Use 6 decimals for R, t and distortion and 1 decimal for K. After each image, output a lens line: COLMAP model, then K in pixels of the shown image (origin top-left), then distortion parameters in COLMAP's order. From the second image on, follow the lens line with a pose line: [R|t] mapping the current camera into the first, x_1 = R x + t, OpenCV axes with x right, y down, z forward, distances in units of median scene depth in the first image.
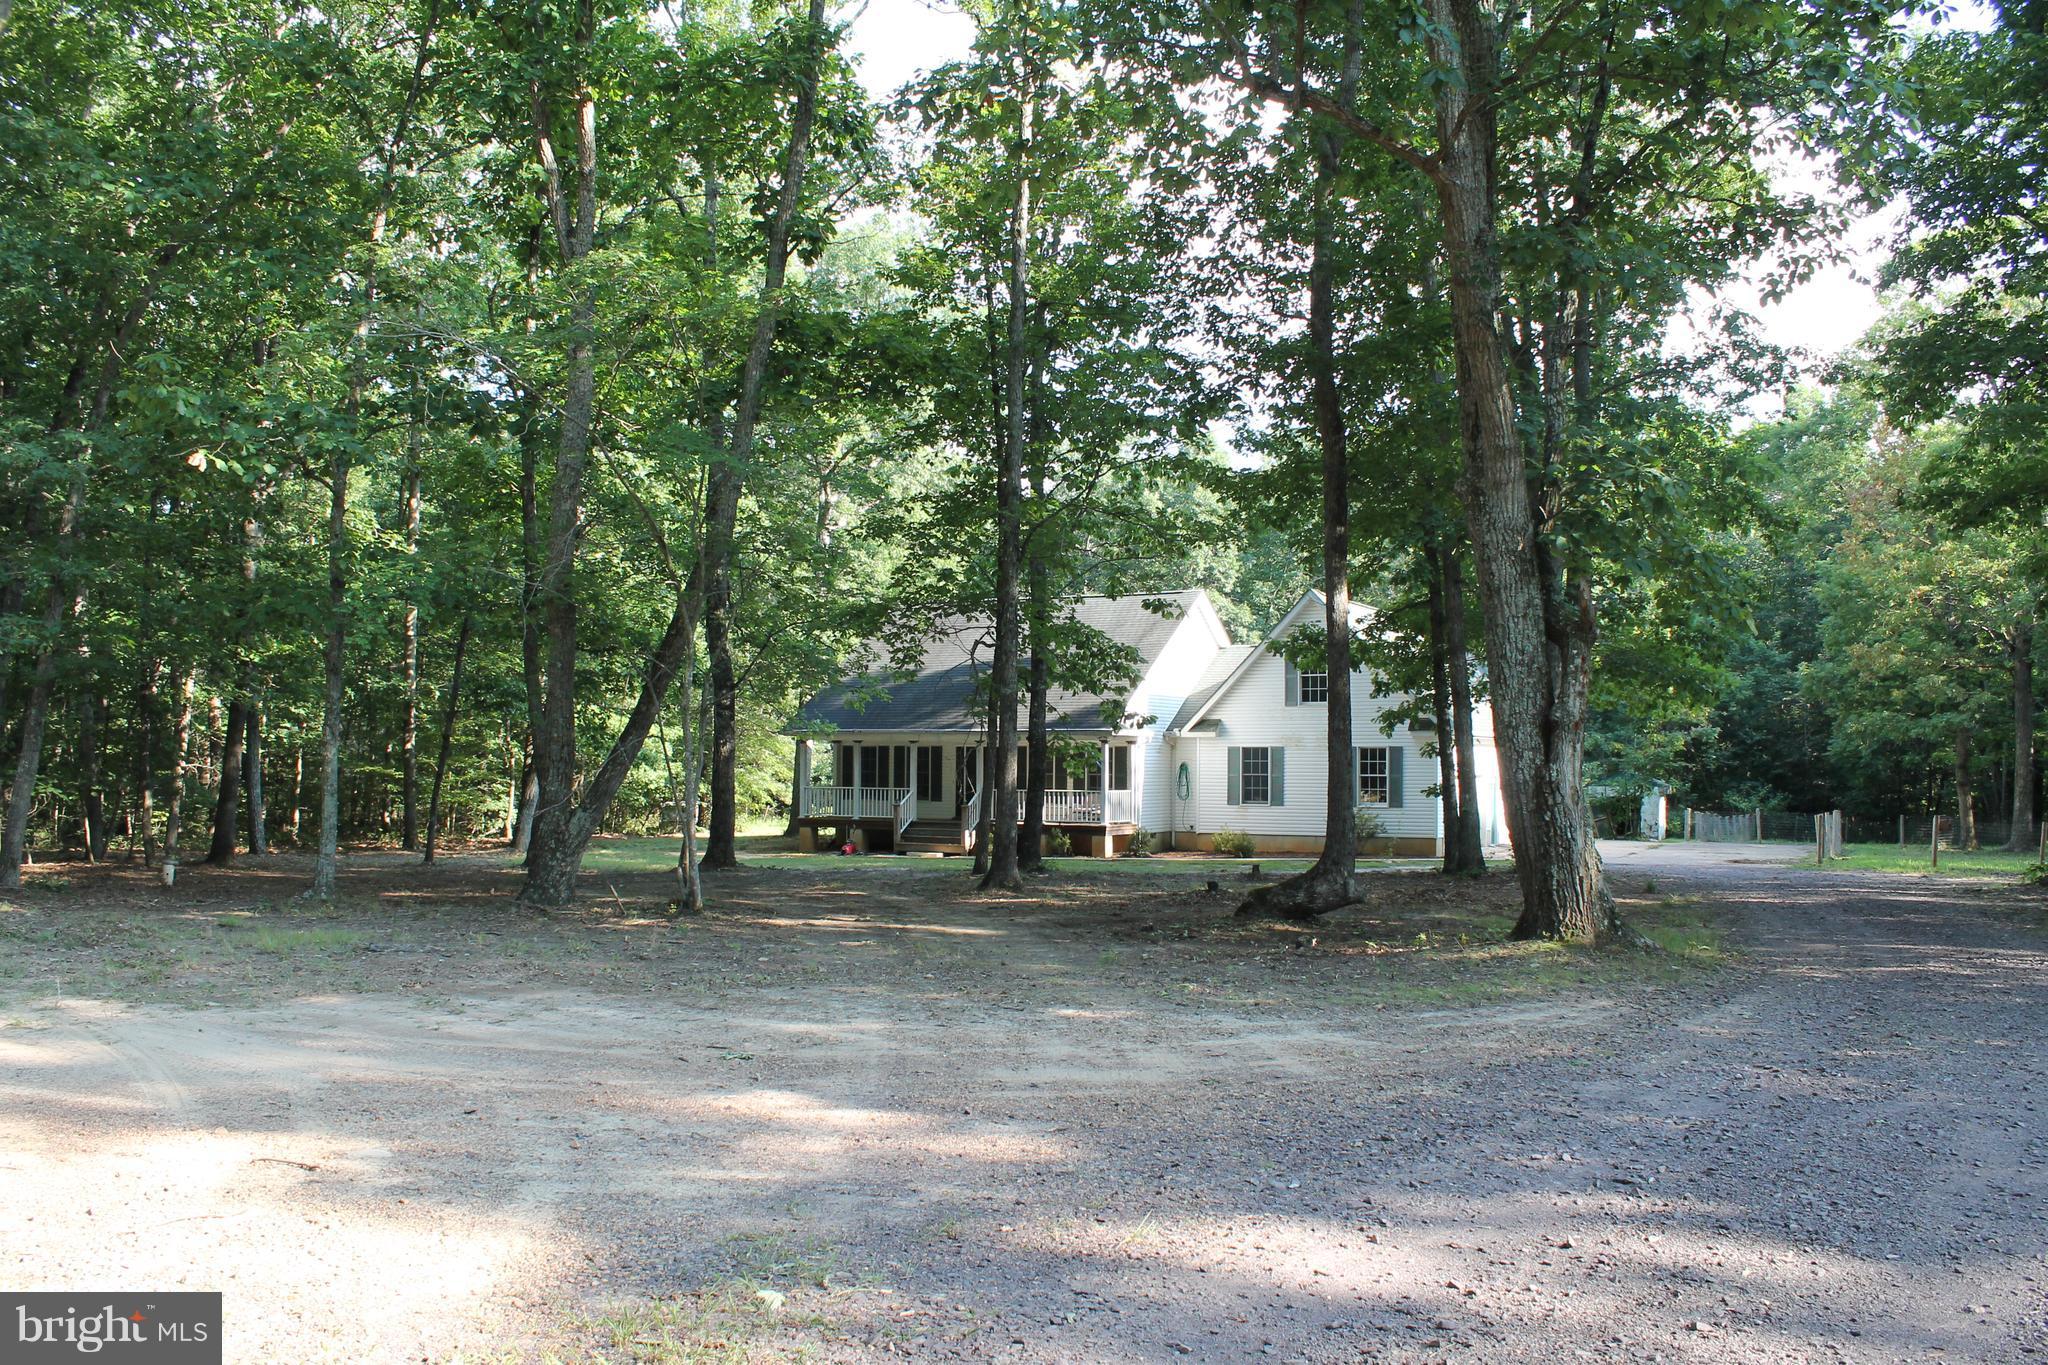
lens RADIAL K [[1731.9, 0, 1024.5], [0, 1731.9, 683.1], [0, 0, 1]] dist [-0.166874, 0.125781]
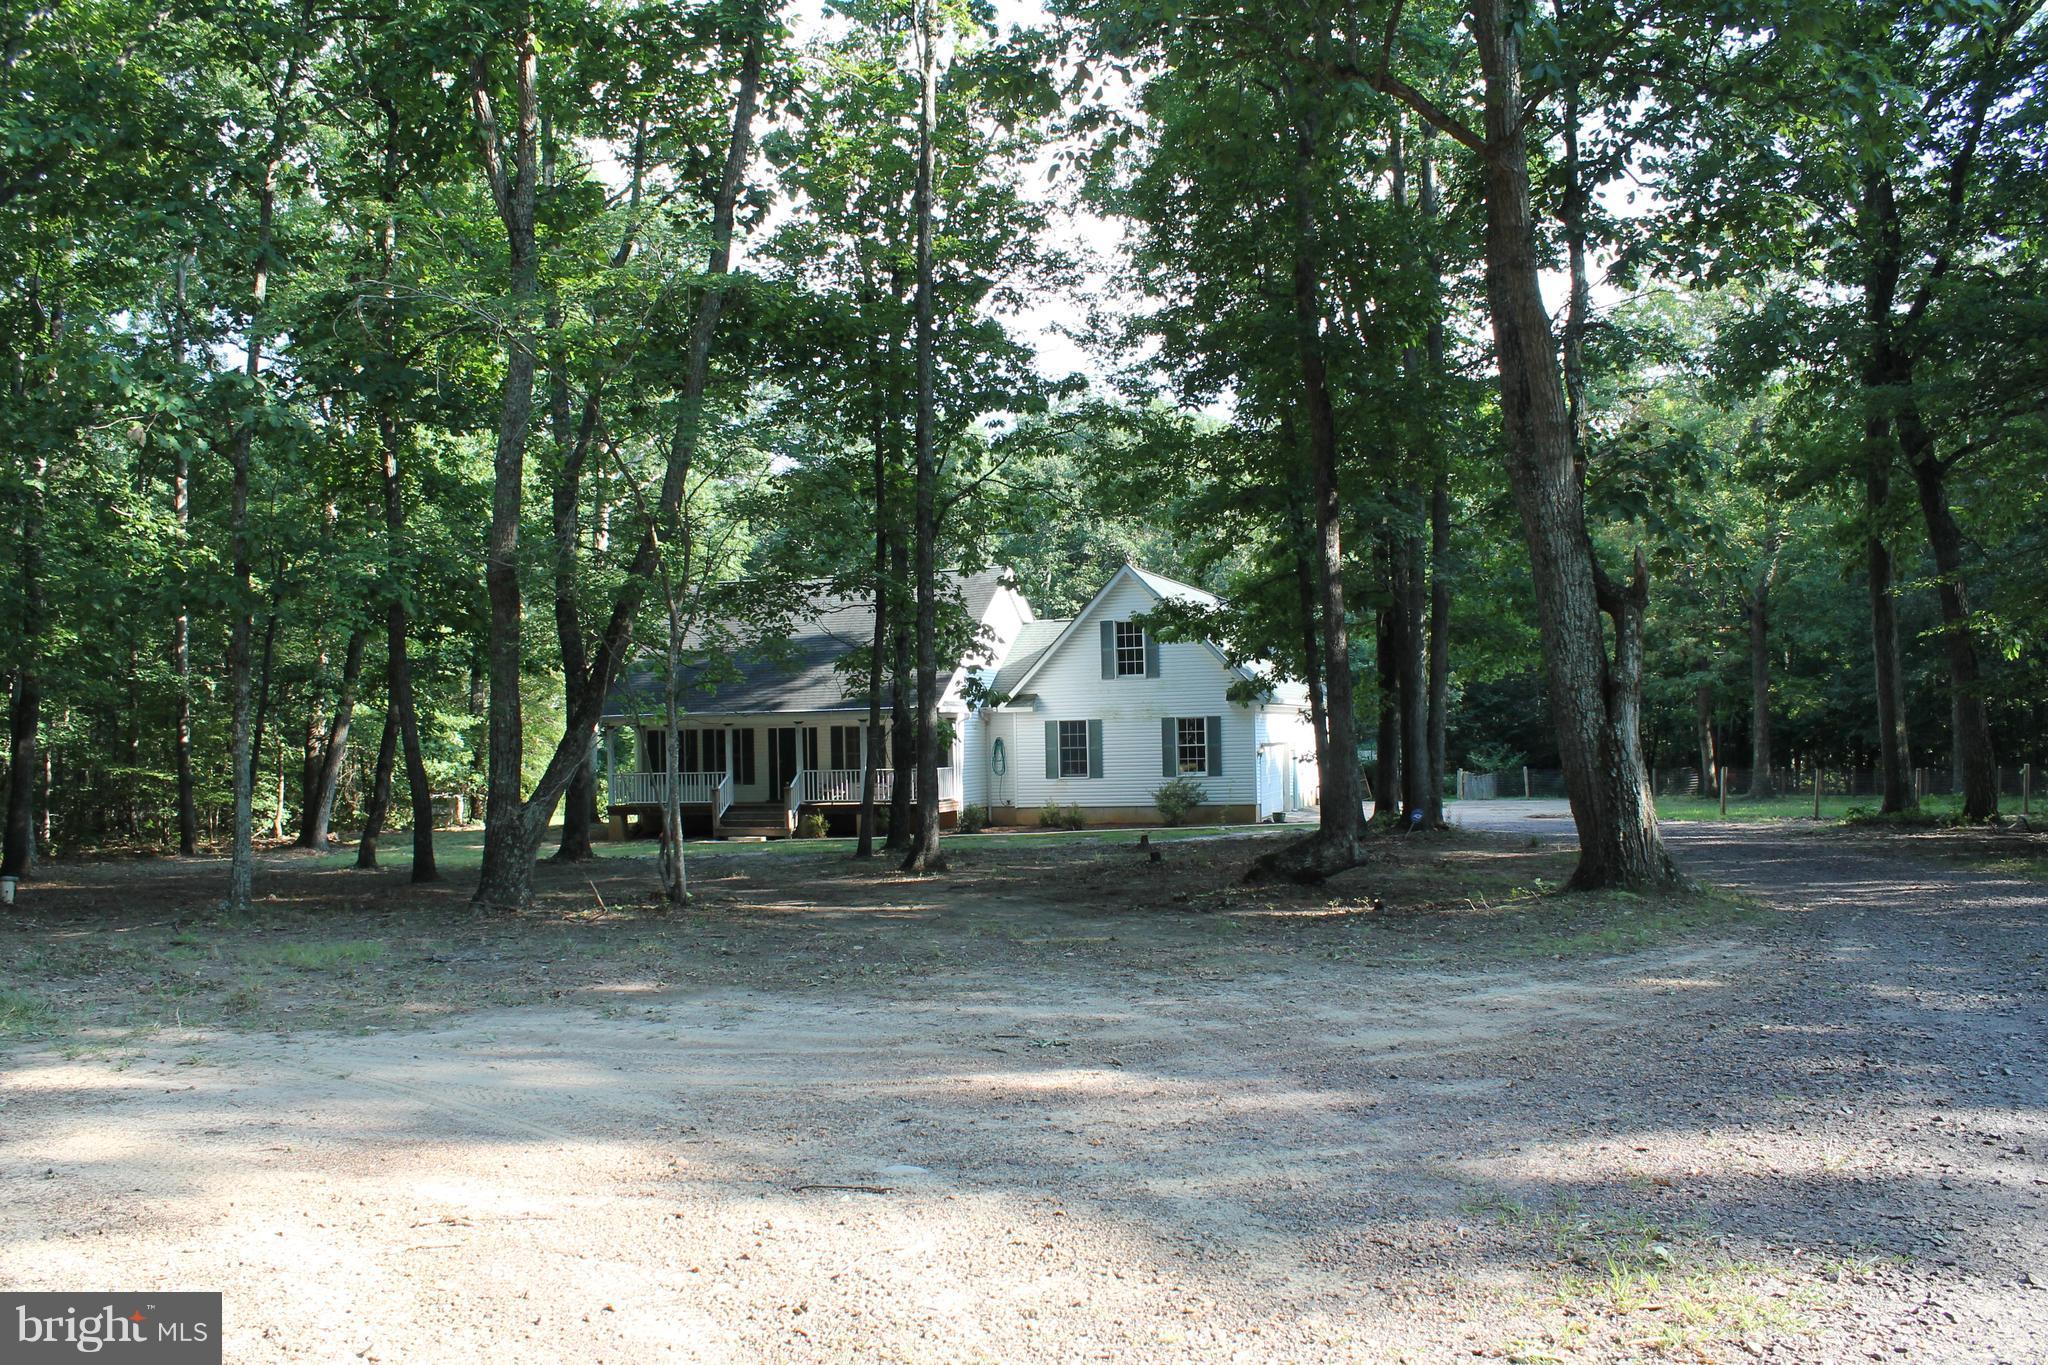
lens RADIAL K [[1731.9, 0, 1027.1], [0, 1731.9, 679.6], [0, 0, 1]] dist [-0.166874, 0.125781]
pose [[0.982799, -0.023483, 0.183179, -0.110089], [0.021555, 0.999689, 0.012511, -0.000292], [-0.183416, -0.008347, 0.983000, 0.013625]]
